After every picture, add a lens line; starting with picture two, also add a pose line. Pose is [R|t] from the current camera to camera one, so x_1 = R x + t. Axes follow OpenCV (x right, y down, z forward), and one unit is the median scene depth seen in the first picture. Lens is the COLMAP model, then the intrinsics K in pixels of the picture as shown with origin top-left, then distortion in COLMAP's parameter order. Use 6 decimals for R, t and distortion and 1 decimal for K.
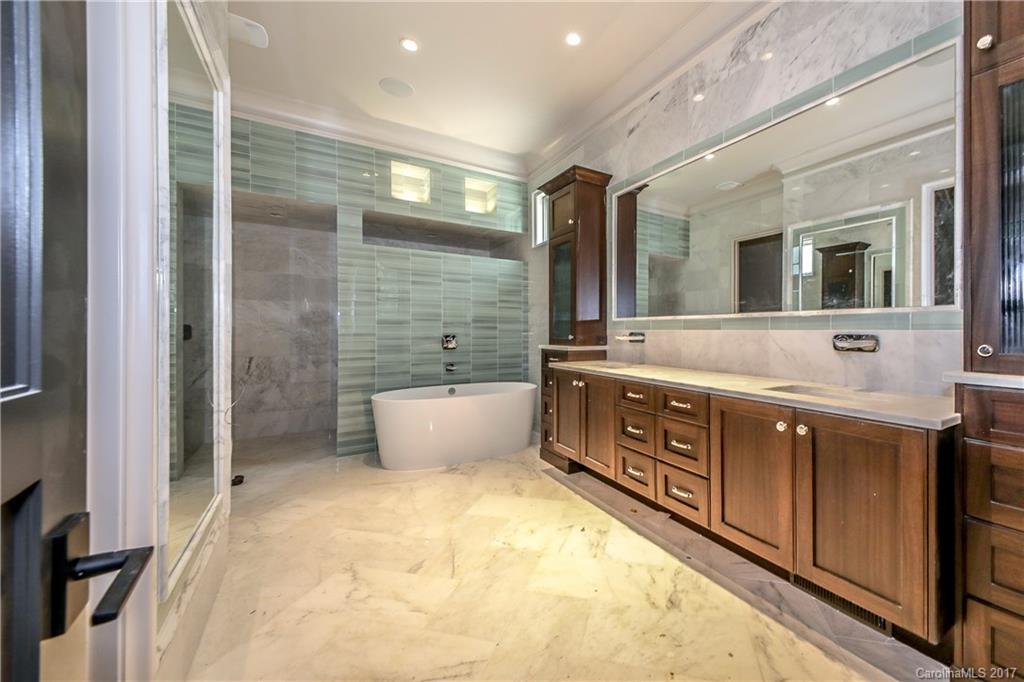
lens RADIAL K [[358.5, 0, 516.1], [0, 358.5, 335.2], [0, 0, 1]] dist [0.013205, -0.000372]
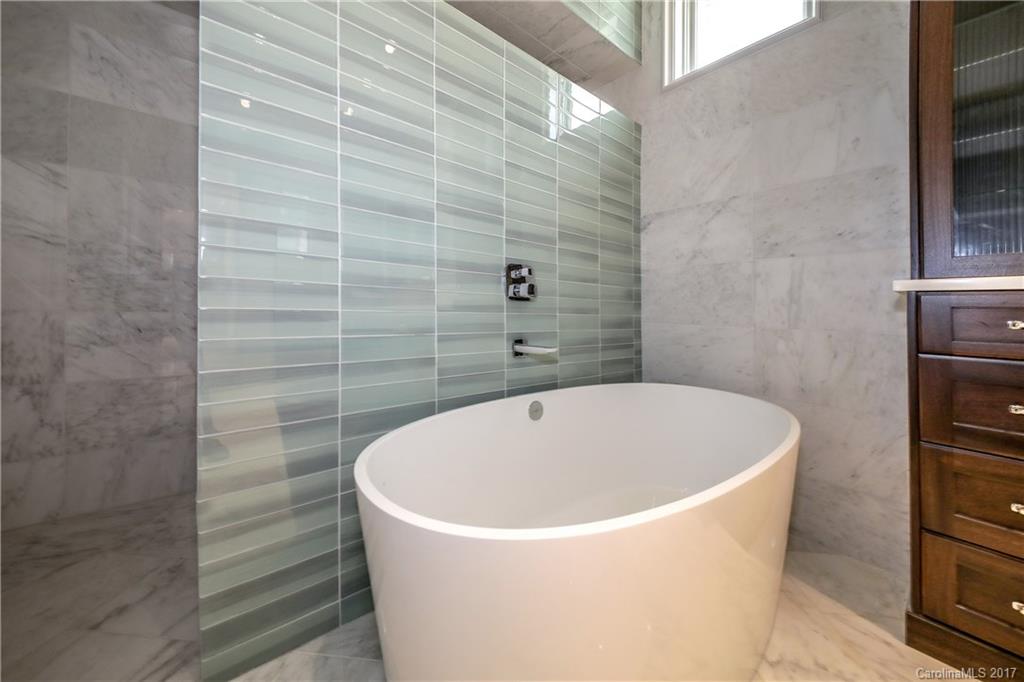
lens RADIAL K [[358.5, 0, 459.1], [0, 358.5, 318.9], [0, 0, 1]] dist [0.013205, -0.000372]
pose [[0.991472, 0.020261, 0.128739, -0.277186], [-0.023189, 0.999504, 0.021286, 0.048752], [-0.128244, -0.024090, 0.991450, 0.583877]]
